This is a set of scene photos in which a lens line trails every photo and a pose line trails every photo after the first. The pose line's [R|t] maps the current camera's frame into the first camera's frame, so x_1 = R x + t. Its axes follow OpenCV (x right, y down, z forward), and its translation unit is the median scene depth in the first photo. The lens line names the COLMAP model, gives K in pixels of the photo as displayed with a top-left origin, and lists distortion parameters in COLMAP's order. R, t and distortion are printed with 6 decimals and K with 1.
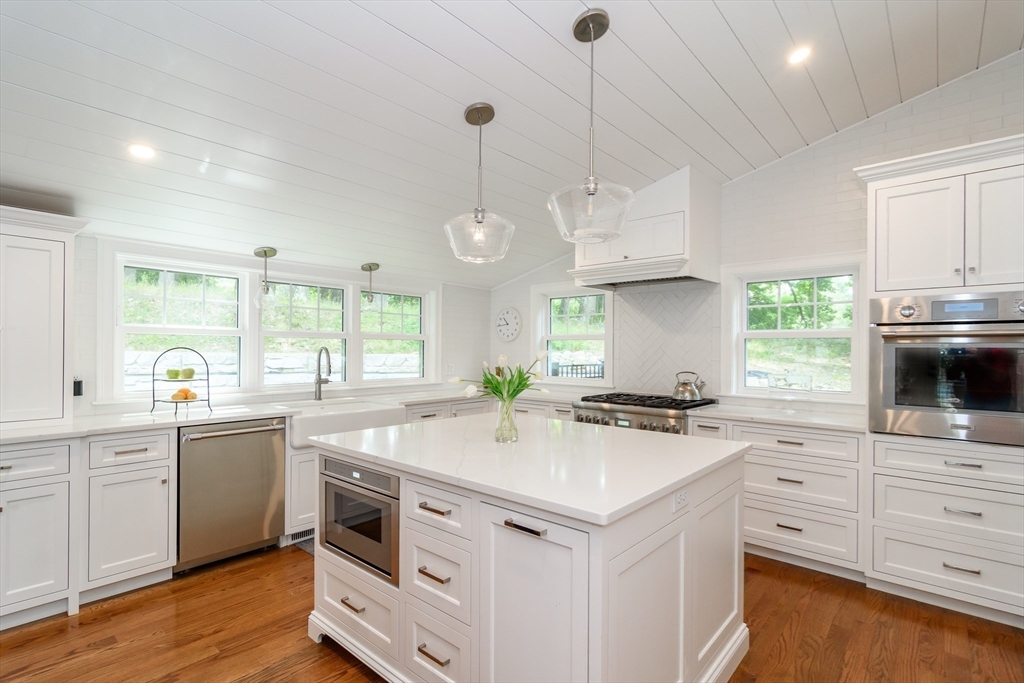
lens RADIAL K [[502.7, 0, 516.3], [0, 502.7, 348.5], [0, 0, 1]] dist [-0.003950, -0.000436]
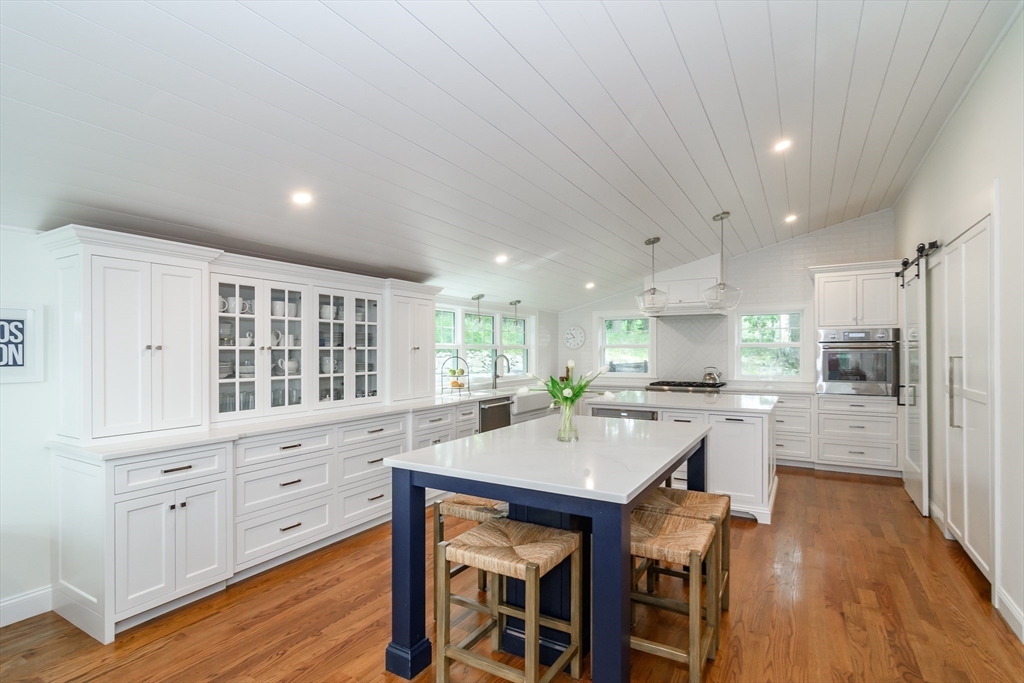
lens RADIAL K [[502.7, 0, 516.3], [0, 502.7, 348.5], [0, 0, 1]] dist [-0.003950, -0.000436]
pose [[0.983837, -0.009273, 0.178826, -0.607328], [0.009677, 0.999952, -0.001391, -0.020677], [-0.178804, 0.003099, 0.983880, -0.563782]]
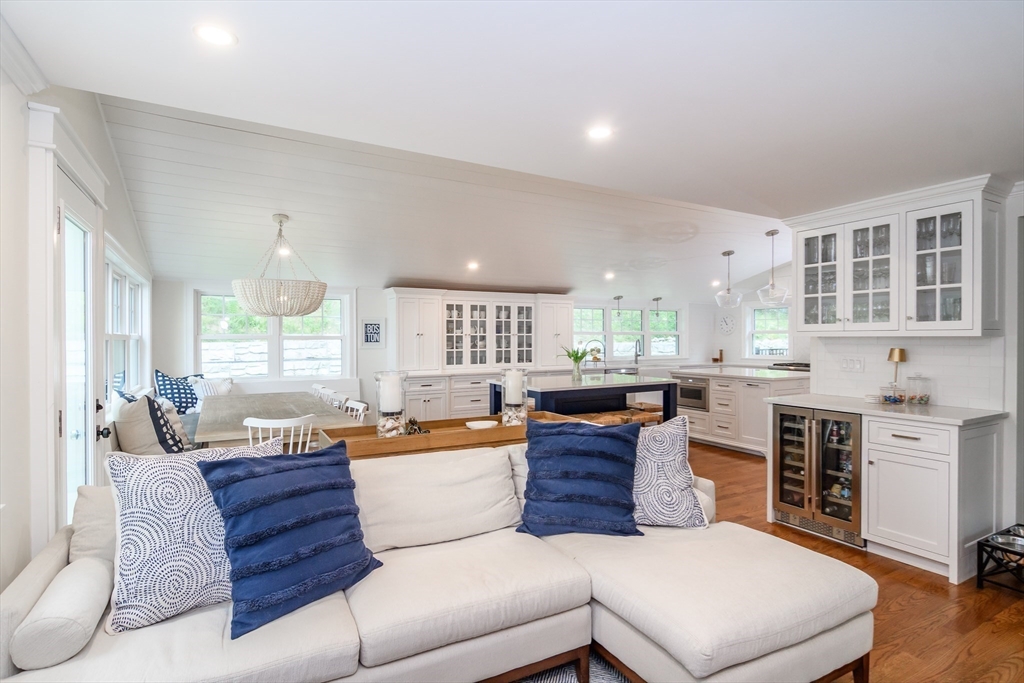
lens RADIAL K [[517.7, 0, 512.0], [0, 517.7, 341.5], [0, 0, 1]] dist [-0.002953, -0.001304]
pose [[0.936456, -0.006412, -0.350727, -0.115287], [0.009749, 0.999922, 0.007752, -0.015875], [0.350650, -0.010678, 0.936446, -1.250859]]
